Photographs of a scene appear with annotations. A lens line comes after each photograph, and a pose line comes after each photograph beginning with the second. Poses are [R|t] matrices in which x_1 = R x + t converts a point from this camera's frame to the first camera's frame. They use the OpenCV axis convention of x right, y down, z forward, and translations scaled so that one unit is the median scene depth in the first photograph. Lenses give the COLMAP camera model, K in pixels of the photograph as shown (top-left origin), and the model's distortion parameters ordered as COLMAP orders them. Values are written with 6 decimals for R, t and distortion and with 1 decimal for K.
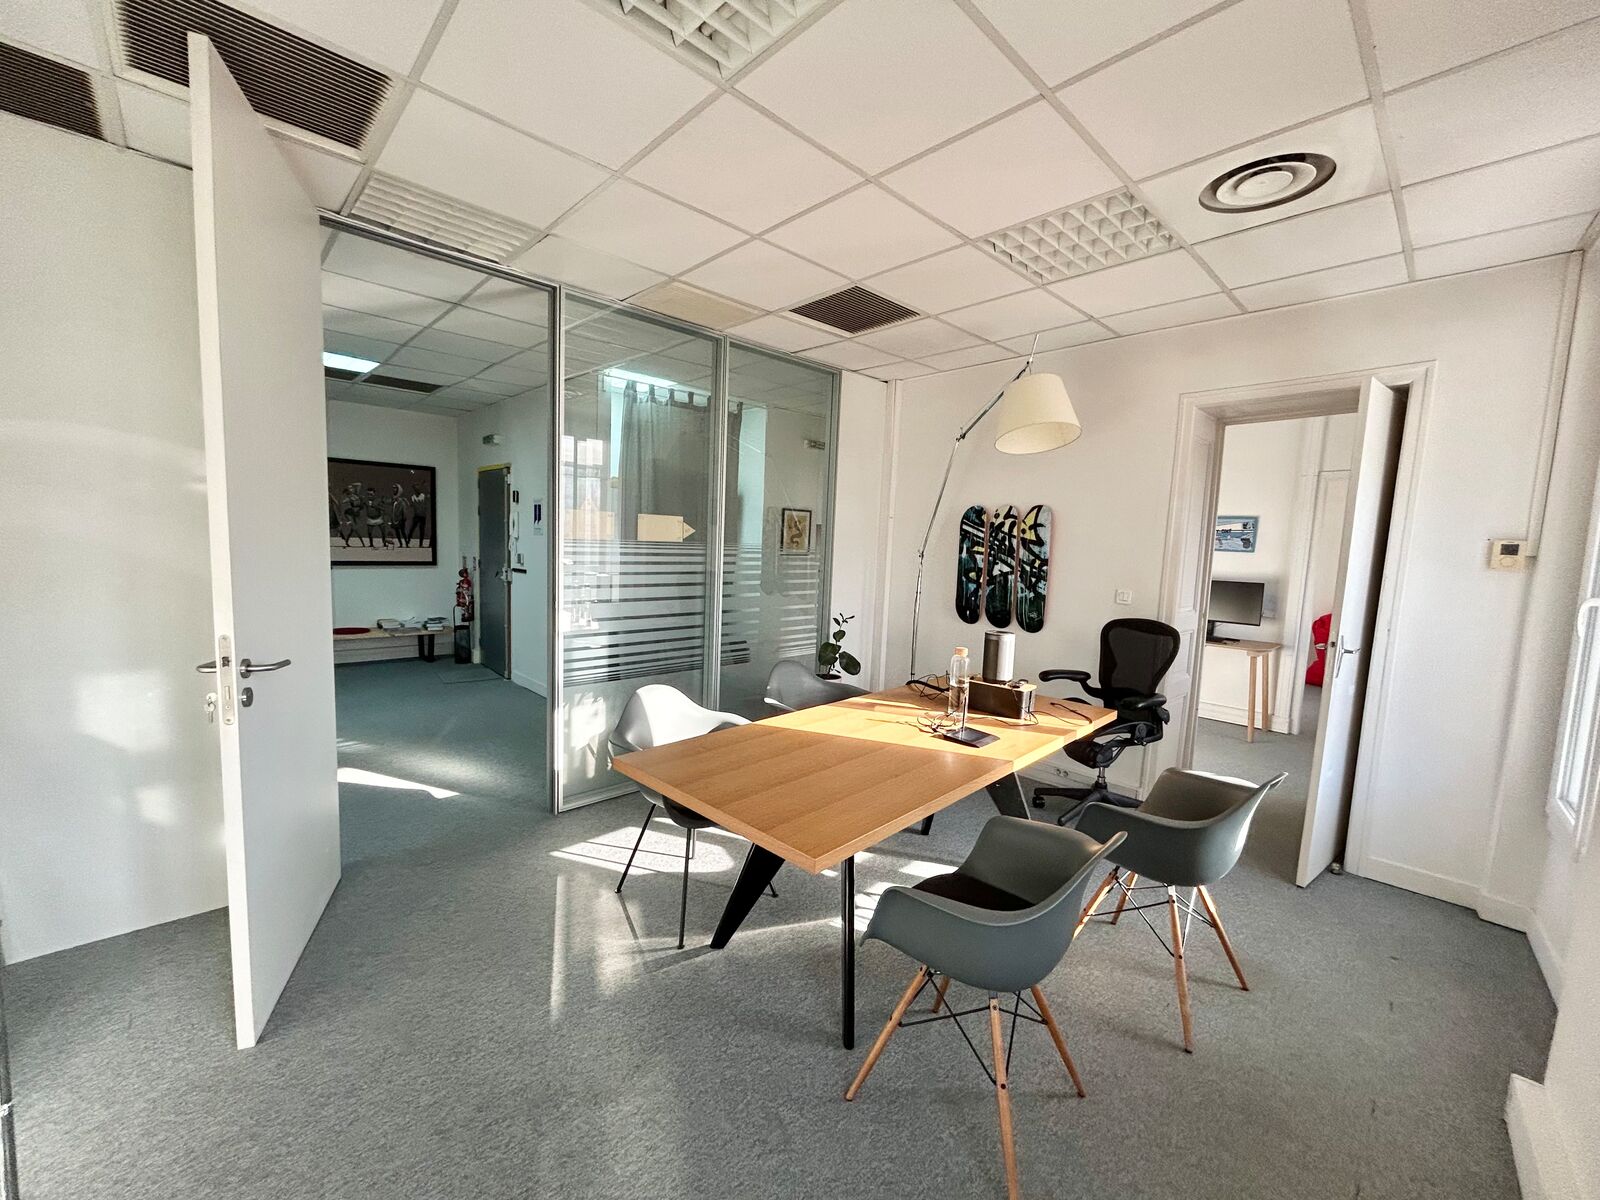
lens RADIAL K [[646.5, 0, 800.0], [0, 646.5, 600.0], [0, 0, 1]] dist [0.002727, 0.000040]
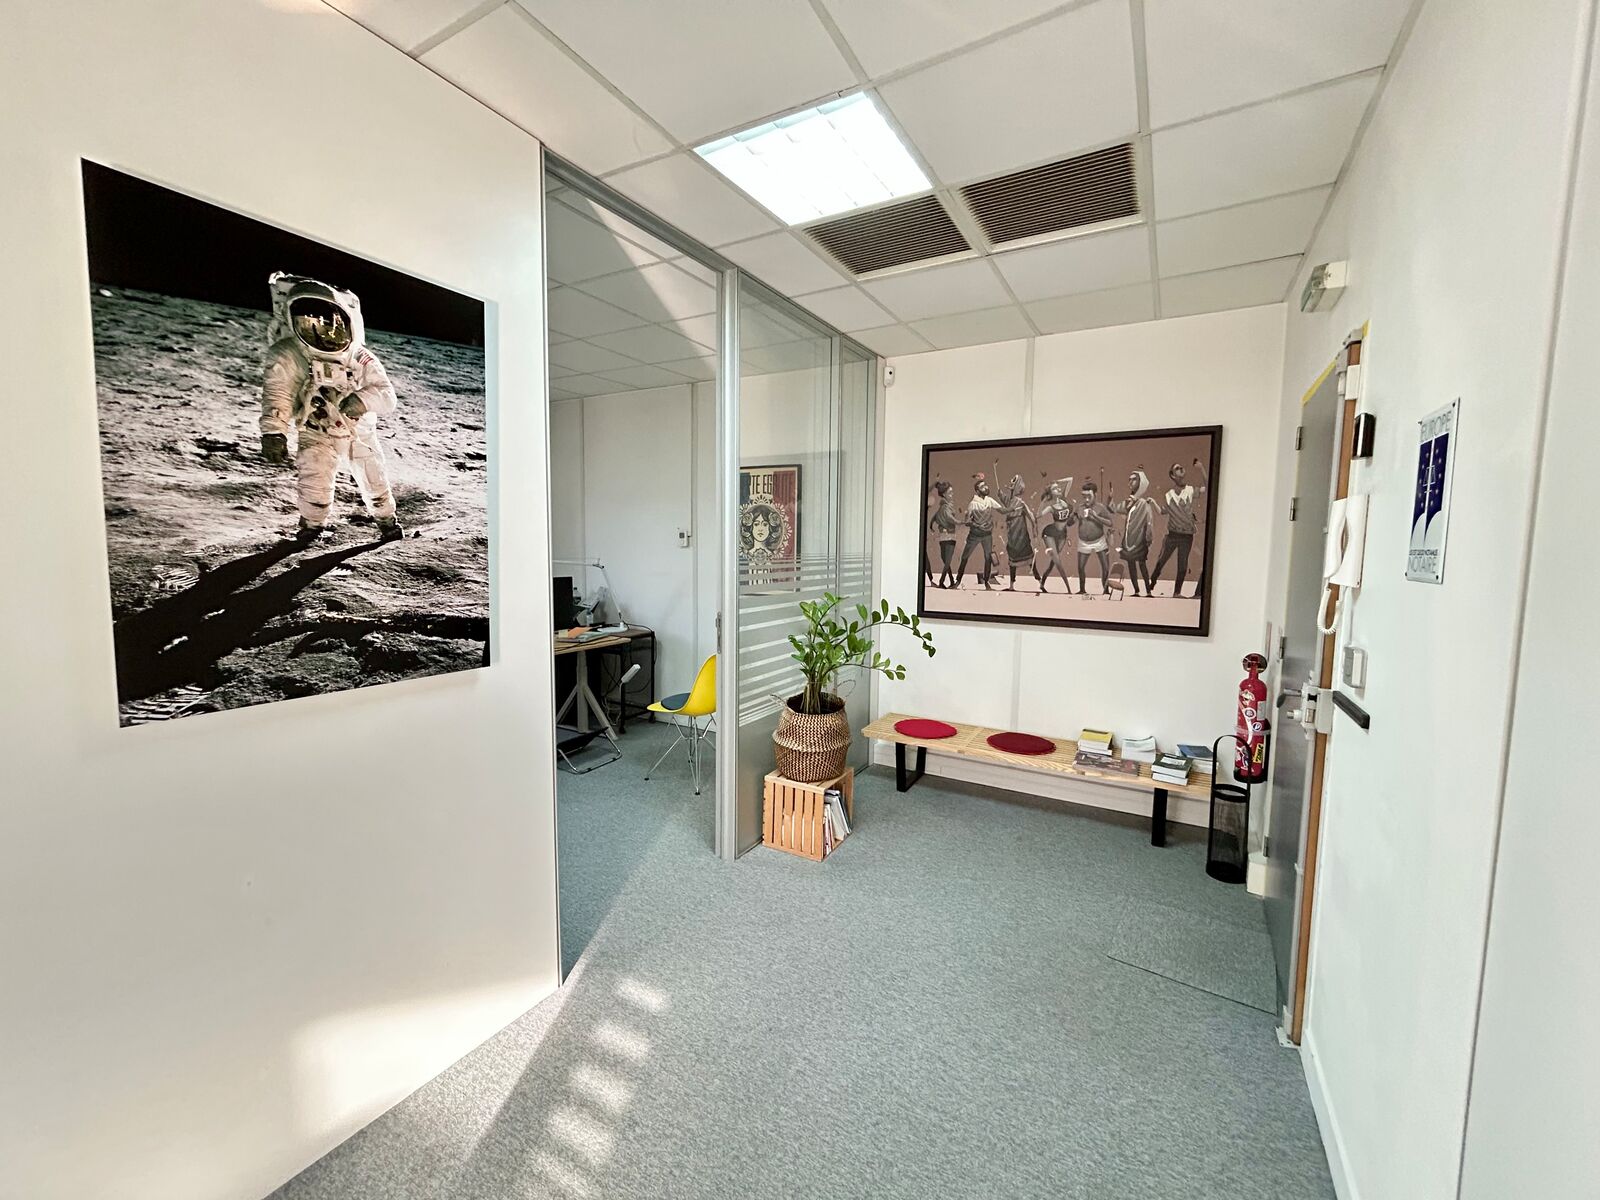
lens RADIAL K [[646.5, 0, 800.0], [0, 646.5, 600.0], [0, 0, 1]] dist [0.002727, 0.000040]
pose [[0.297548, 0.047871, -0.953506, -0.211026], [-0.091902, 0.995540, 0.021303, -0.064649], [0.950273, 0.081290, 0.300620, 0.595091]]
